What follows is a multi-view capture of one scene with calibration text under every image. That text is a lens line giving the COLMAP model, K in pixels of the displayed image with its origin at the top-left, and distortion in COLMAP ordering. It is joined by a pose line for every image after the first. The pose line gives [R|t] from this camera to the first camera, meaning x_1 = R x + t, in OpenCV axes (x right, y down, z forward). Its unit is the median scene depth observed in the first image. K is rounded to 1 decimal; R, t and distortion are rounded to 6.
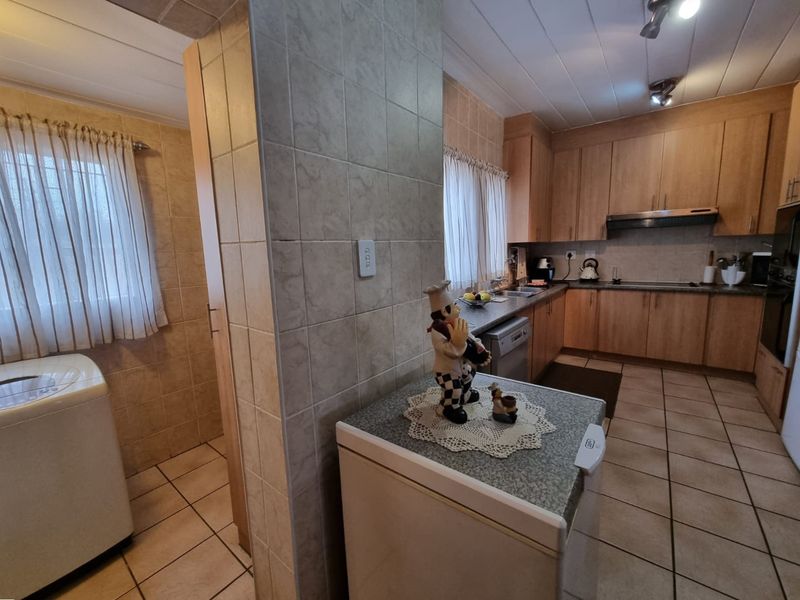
lens RADIAL K [[322.7, 0, 394.6], [0, 322.7, 303.1], [0, 0, 1]] dist [0.000781, 0.000049]
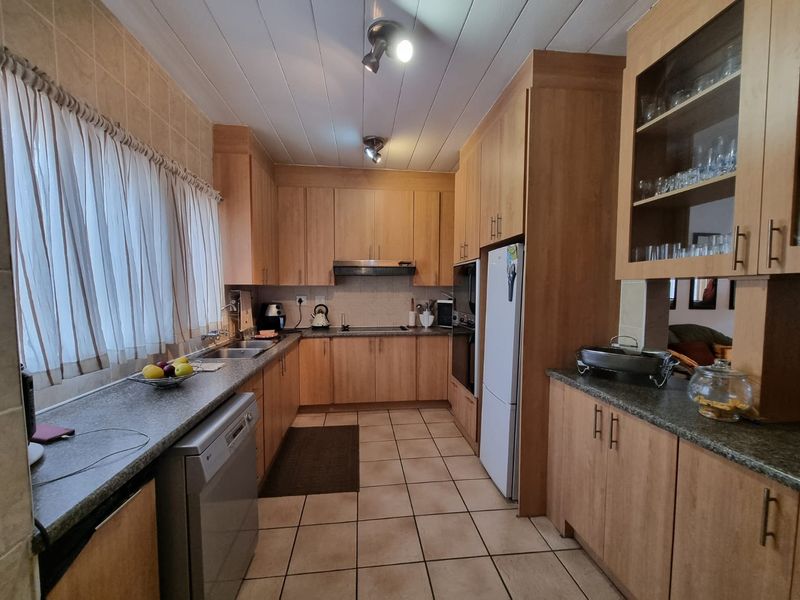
lens RADIAL K [[335.0, 0, 396.6], [0, 335.0, 297.1], [0, 0, 1]] dist [-0.002822, -0.000237]
pose [[0.710122, 0.013340, 0.703952, 0.088877], [0.093360, 0.989208, -0.112924, -0.033609], [-0.697861, 0.145911, 0.701213, 0.185389]]
